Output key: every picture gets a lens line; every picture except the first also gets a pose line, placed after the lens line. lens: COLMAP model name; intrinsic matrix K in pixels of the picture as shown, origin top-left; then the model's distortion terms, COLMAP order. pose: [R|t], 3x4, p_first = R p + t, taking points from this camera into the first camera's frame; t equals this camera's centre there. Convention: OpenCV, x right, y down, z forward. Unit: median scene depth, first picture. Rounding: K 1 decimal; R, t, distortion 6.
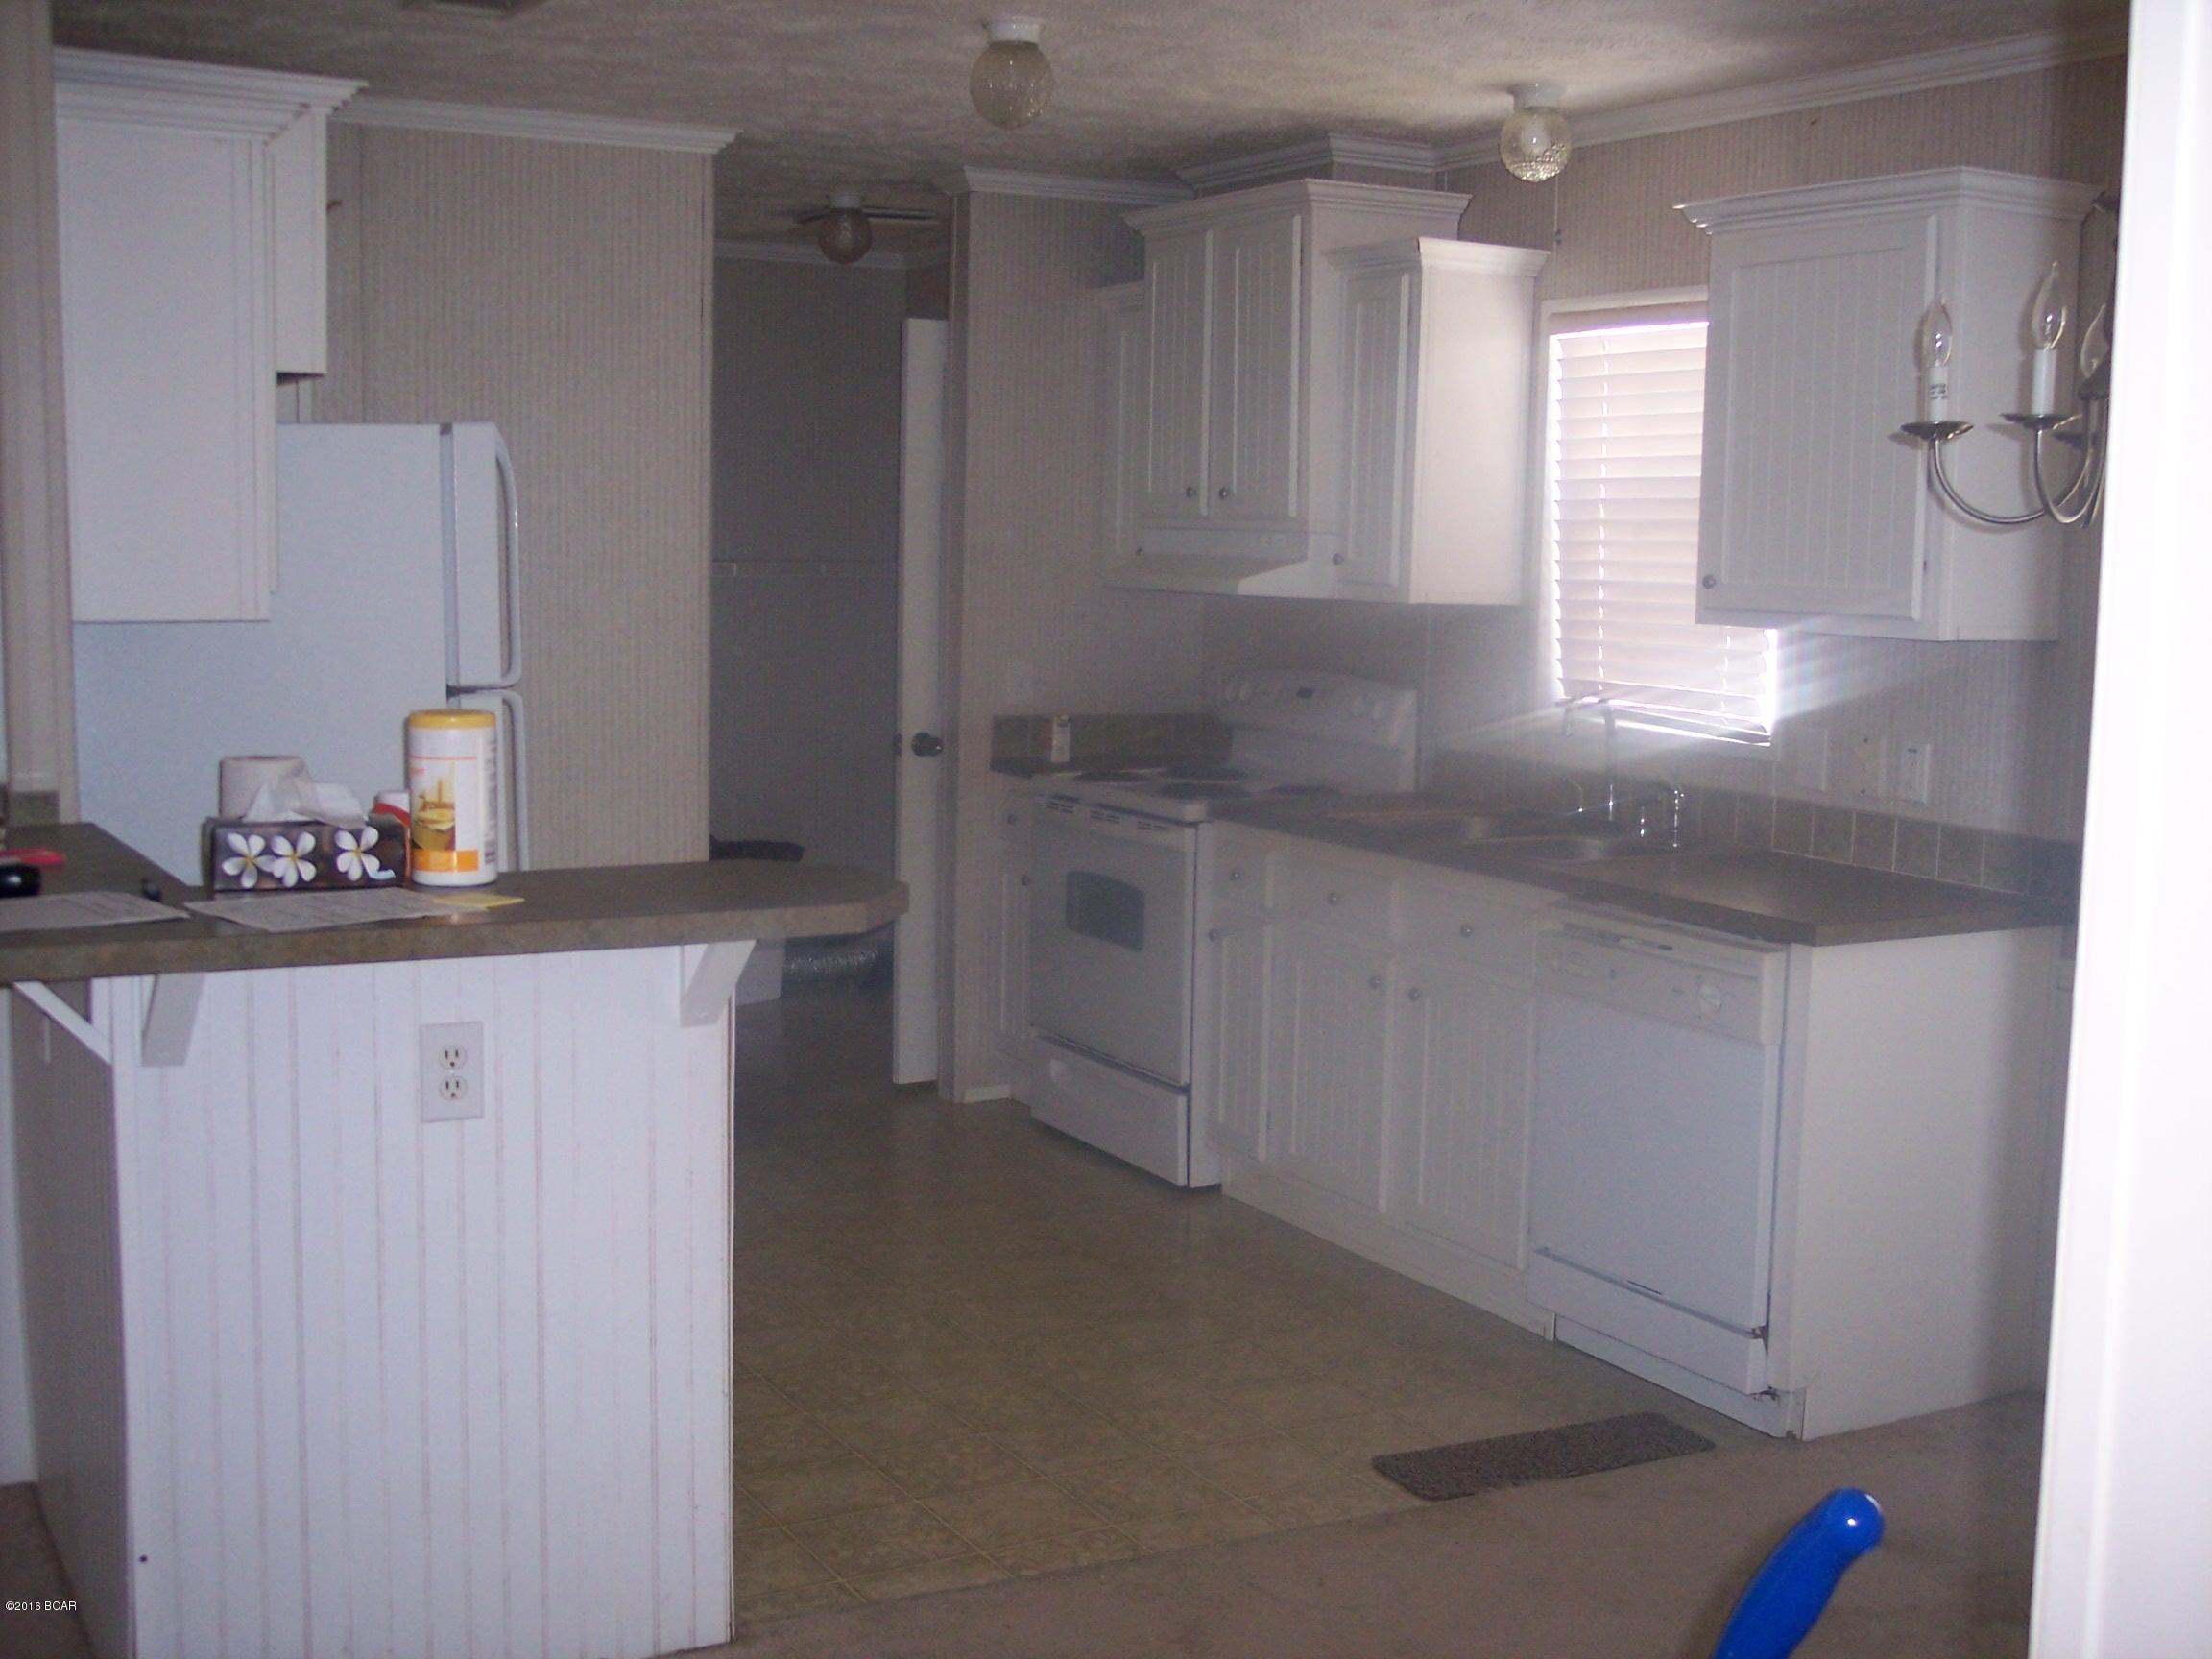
lens RADIAL K [[2527.4, 0, 1106.0], [0, 2527.4, 829.5], [0, 0, 1]] dist [-0.148408, 0.228105]
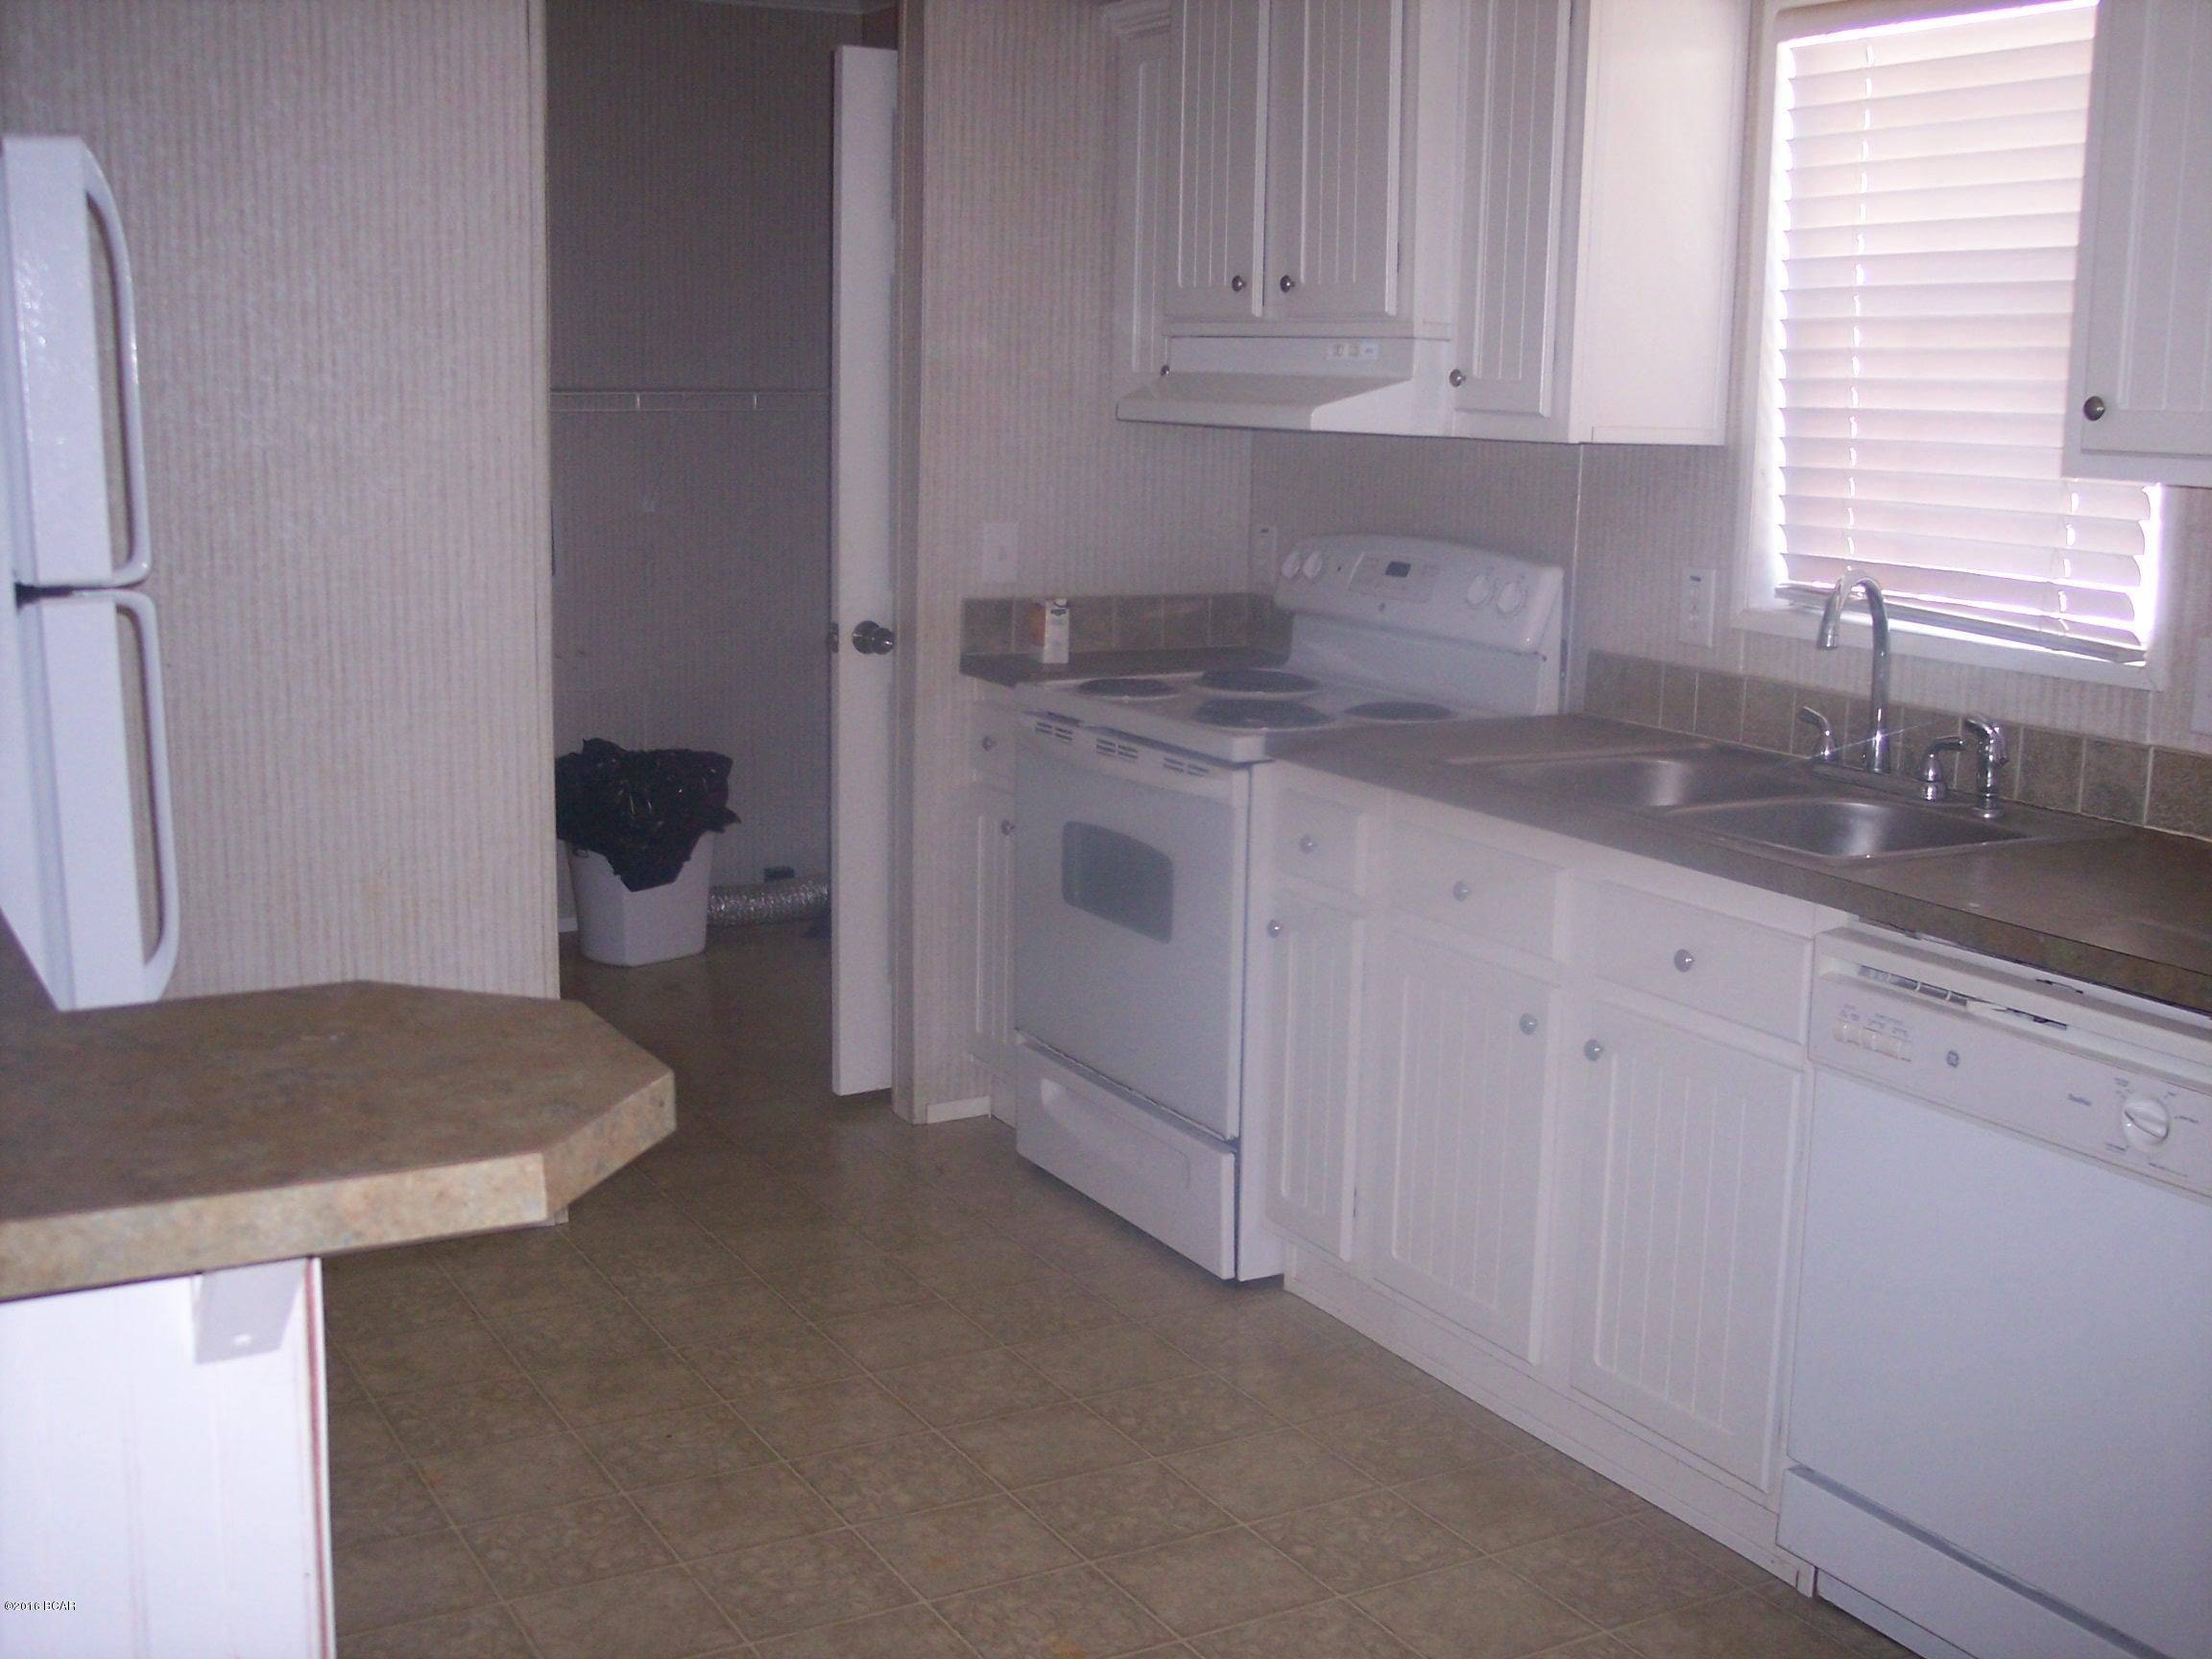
lens RADIAL K [[2527.4, 0, 1106.0], [0, 2527.4, 829.5], [0, 0, 1]] dist [-0.148408, 0.228105]
pose [[0.999980, -0.000855, -0.006208, 0.000957], [0.001238, 0.998077, 0.061967, -0.026987], [0.006143, -0.061973, 0.998059, 0.309919]]
